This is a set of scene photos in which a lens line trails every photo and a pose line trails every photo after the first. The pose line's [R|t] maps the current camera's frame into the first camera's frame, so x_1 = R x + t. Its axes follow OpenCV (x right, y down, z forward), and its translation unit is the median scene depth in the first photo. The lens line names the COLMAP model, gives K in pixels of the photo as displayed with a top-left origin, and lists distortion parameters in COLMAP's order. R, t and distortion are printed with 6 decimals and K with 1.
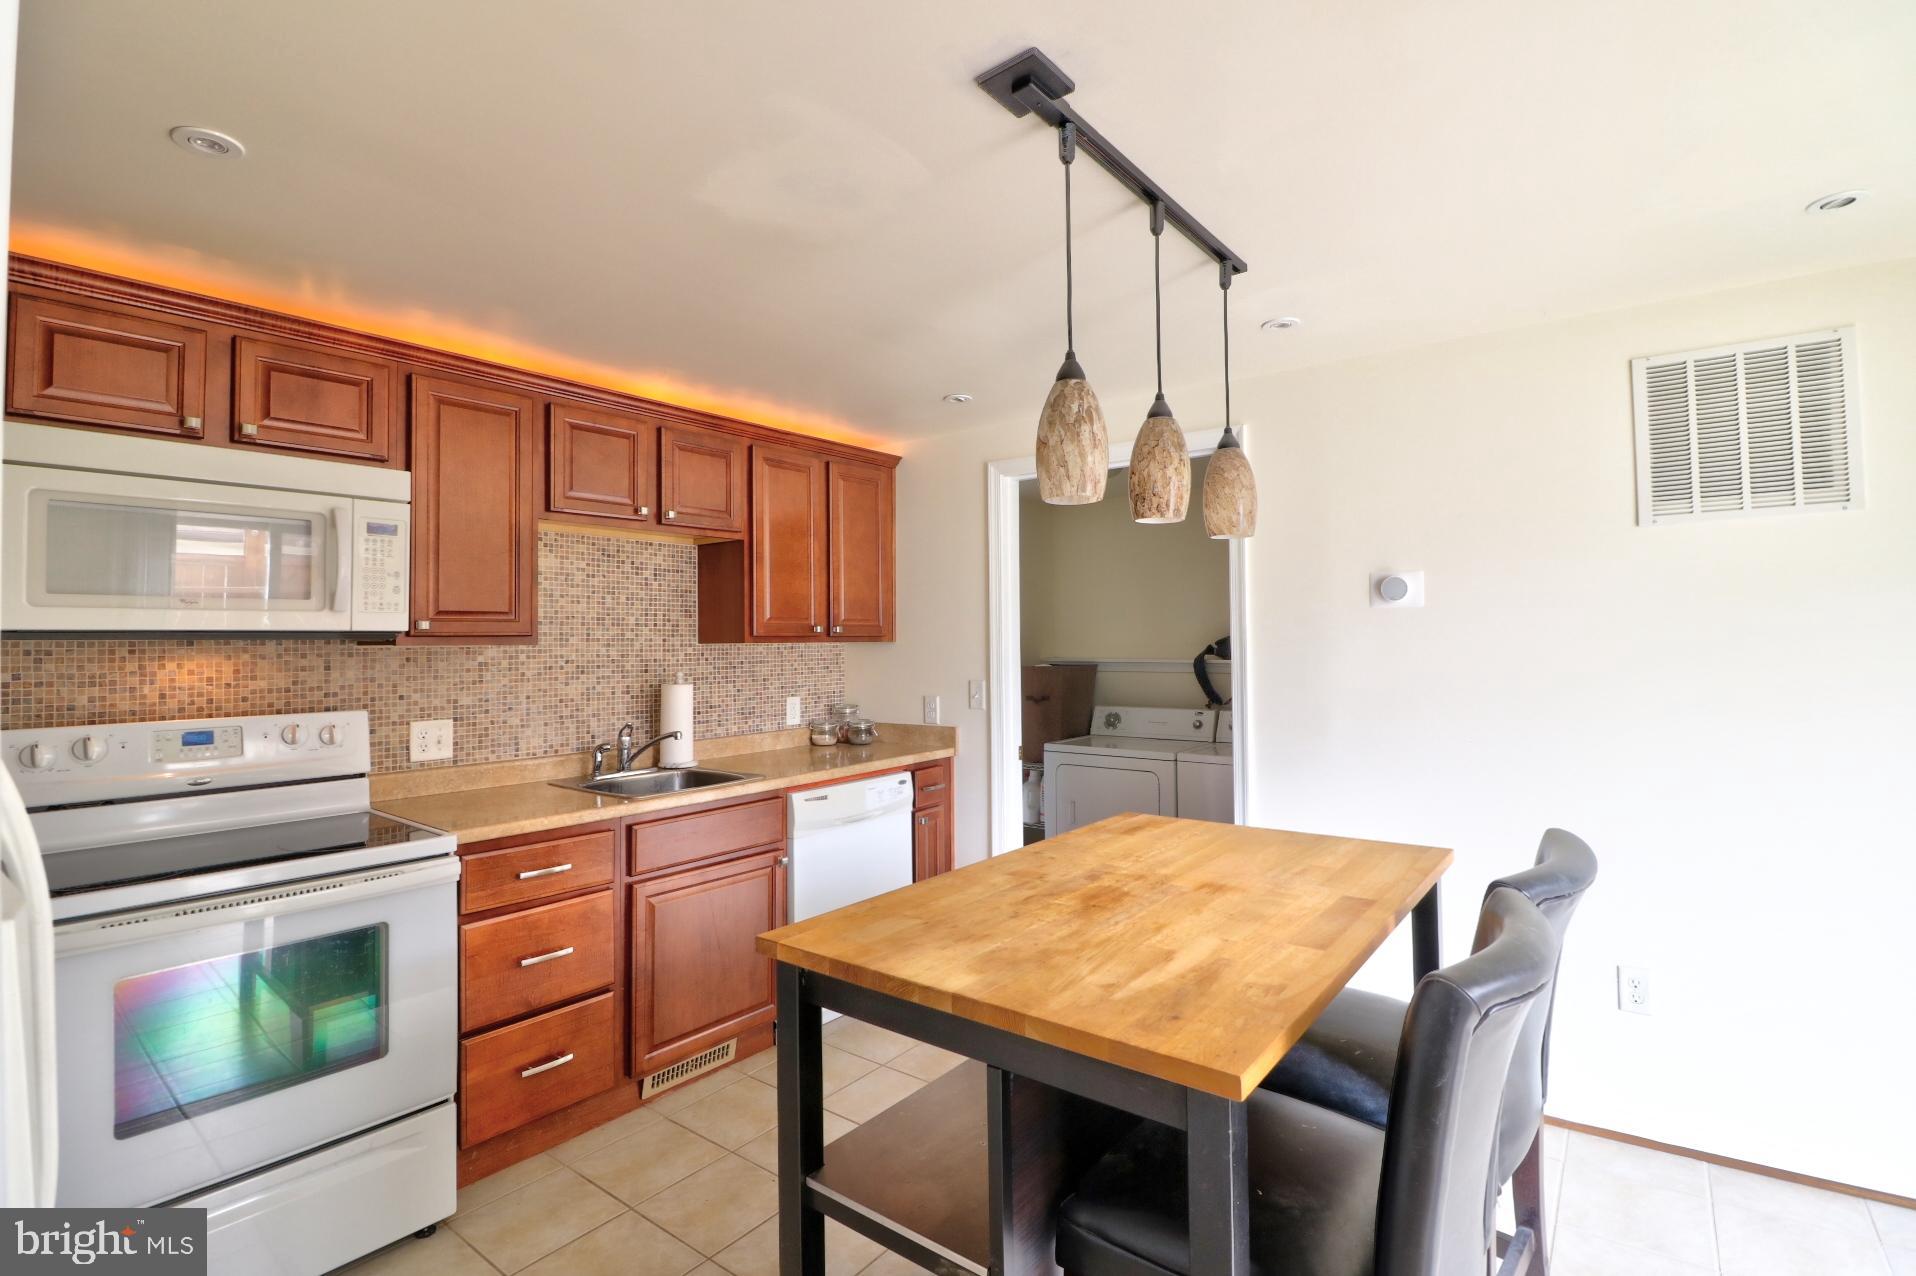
lens RADIAL K [[888.0, 0, 965.0], [0, 888.0, 628.6], [0, 0, 1]] dist [-0.004606, -0.000495]
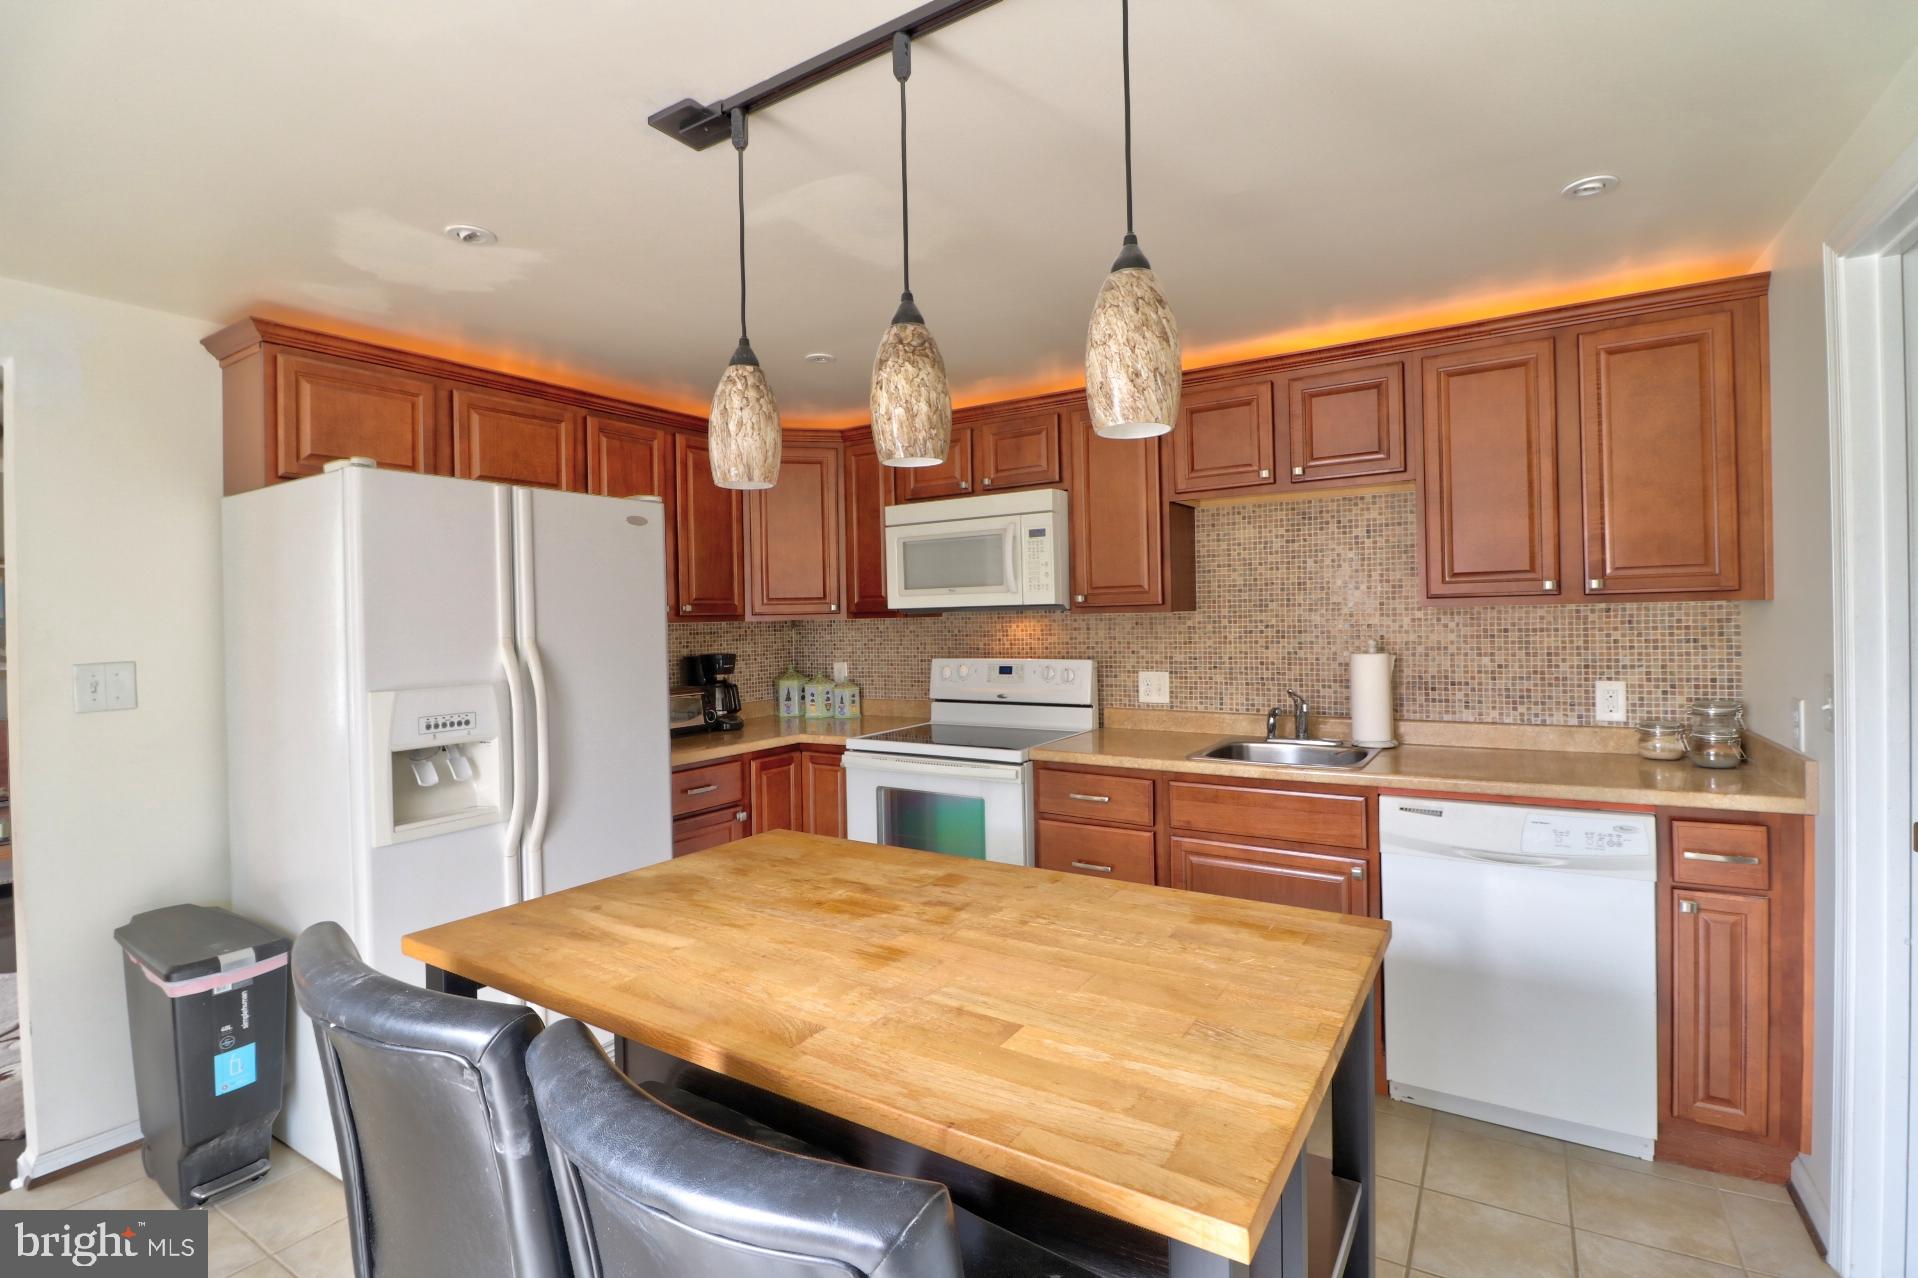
lens RADIAL K [[888.9, 0, 971.5], [0, 888.9, 628.0], [0, 0, 1]] dist [-0.004606, -0.000495]
pose [[0.100803, 0.020332, -0.994699, 0.706047], [0.034576, 0.999116, 0.023926, 0.002608], [0.994305, -0.036805, 0.100011, 0.696482]]
